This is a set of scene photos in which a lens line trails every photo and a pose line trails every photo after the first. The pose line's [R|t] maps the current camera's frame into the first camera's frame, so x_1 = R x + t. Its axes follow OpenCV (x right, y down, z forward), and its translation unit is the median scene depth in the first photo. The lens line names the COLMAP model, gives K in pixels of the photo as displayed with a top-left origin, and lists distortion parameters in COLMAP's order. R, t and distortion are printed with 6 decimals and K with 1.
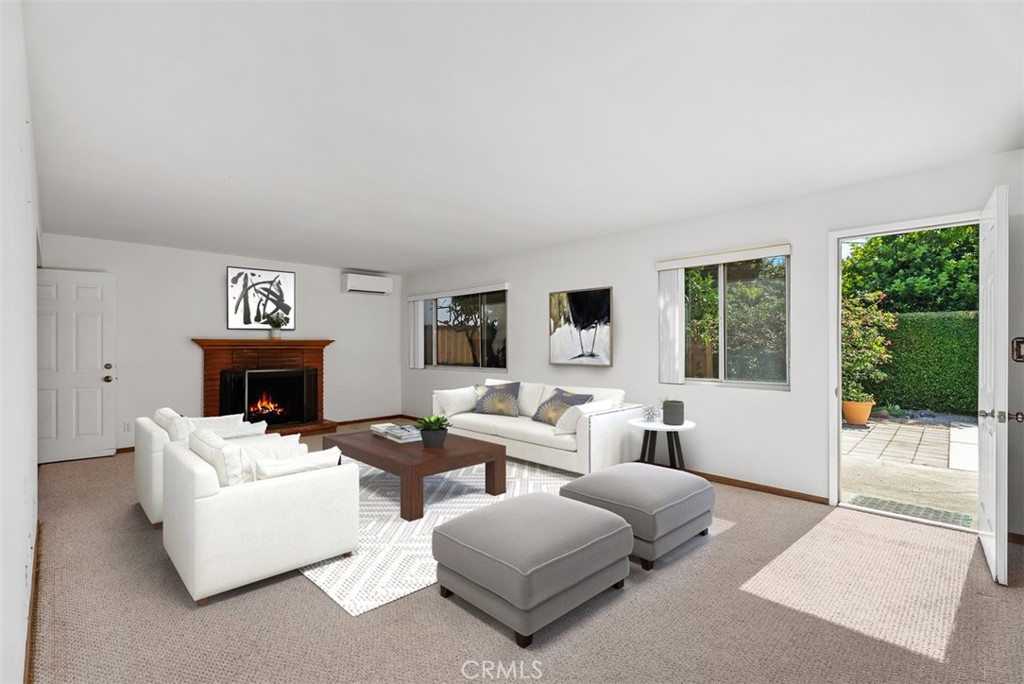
lens RADIAL K [[462.3, 0, 507.1], [0, 462.3, 342.5], [0, 0, 1]] dist [-0.000803, -0.001183]
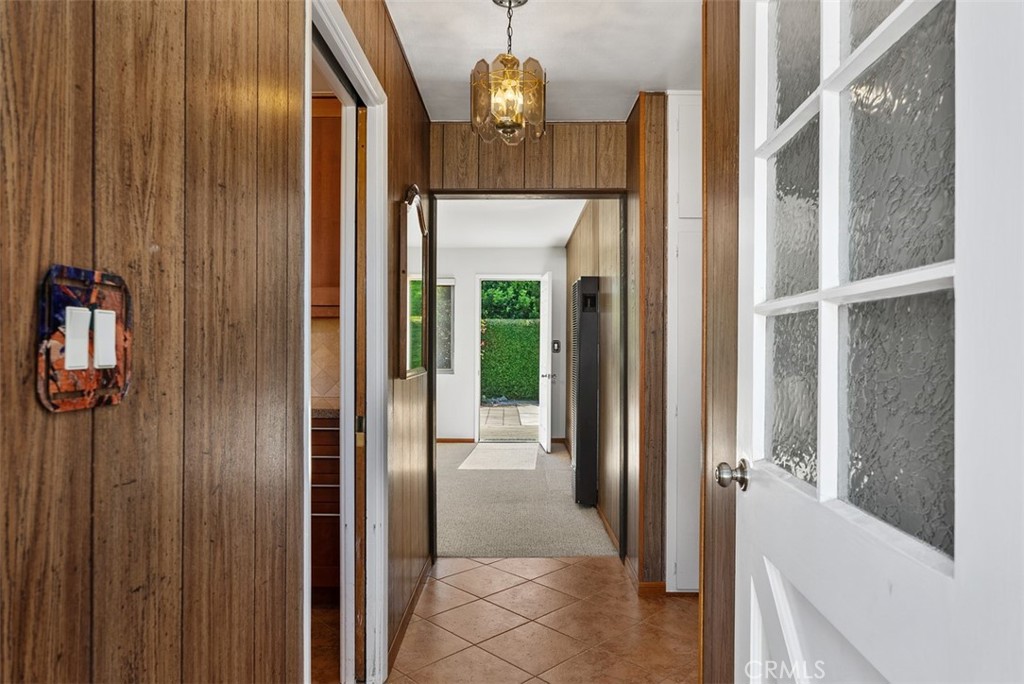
lens RADIAL K [[624.2, 0, 512.3], [0, 624.2, 342.0], [0, 0, 1]] dist [-0.000086, -0.000002]
pose [[0.712801, 0.008486, 0.701315, -0.352607], [-0.007295, 0.999962, -0.004686, 0.004568], [-0.701329, -0.001776, 0.712836, -0.307813]]
